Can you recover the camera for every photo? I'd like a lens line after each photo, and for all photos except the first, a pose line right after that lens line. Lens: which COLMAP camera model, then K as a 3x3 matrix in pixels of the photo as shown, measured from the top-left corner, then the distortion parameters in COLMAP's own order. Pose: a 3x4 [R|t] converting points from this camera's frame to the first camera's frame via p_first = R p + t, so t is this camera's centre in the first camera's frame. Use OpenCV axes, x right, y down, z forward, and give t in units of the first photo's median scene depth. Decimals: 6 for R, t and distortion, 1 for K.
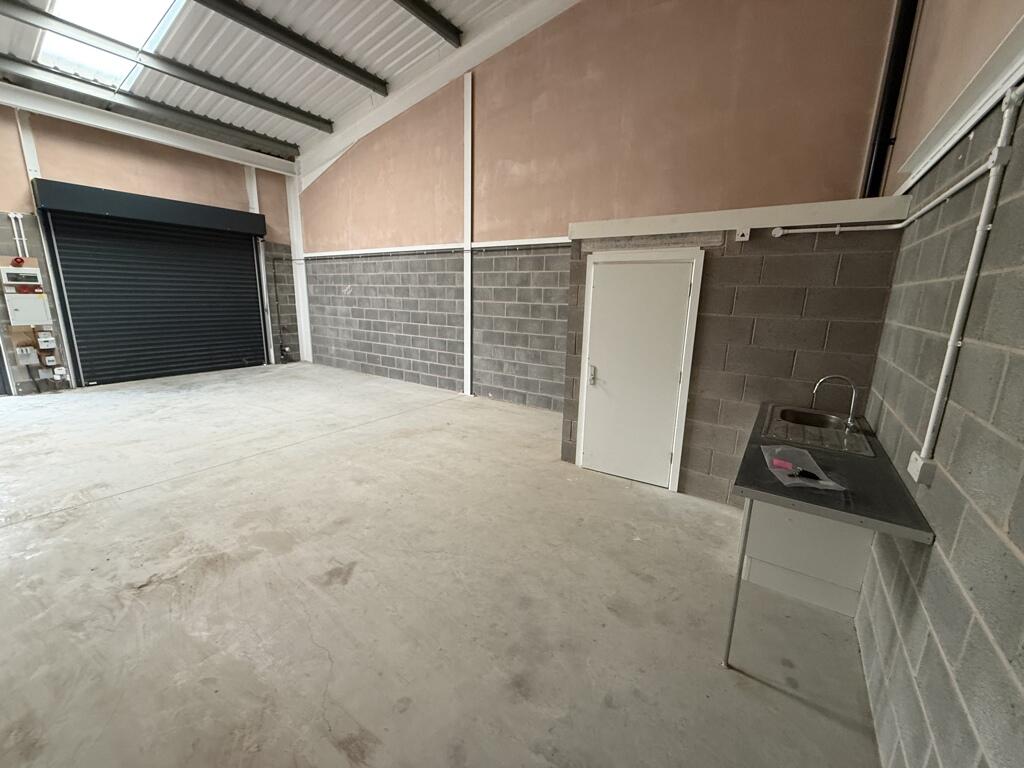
lens RADIAL K [[406.0, 0, 508.8], [0, 406.0, 382.7], [0, 0, 1]] dist [0.000166, -0.000677]
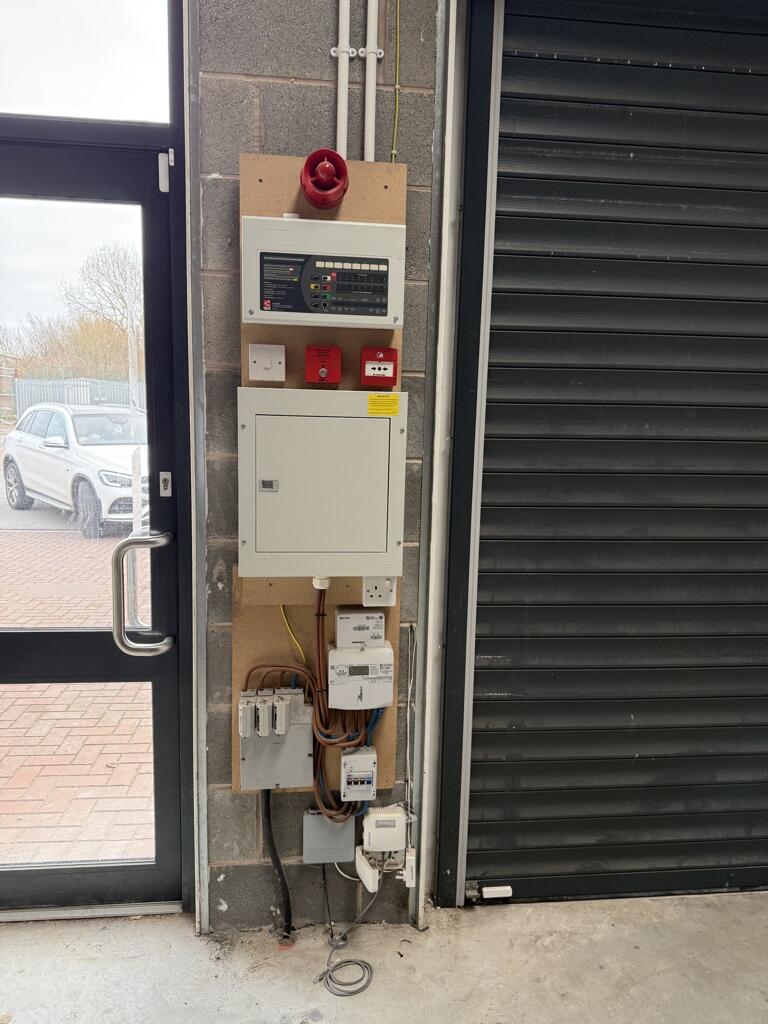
lens RADIAL K [[734.1, 0, 383.5], [0, 734.1, 509.7], [0, 0, 1]] dist [0.023415, -0.007892]
pose [[0.655055, 0.106878, -0.747984, -0.898876], [-0.170424, 0.985335, -0.008458, -0.163245], [0.736111, 0.133015, 0.663663, 0.784265]]
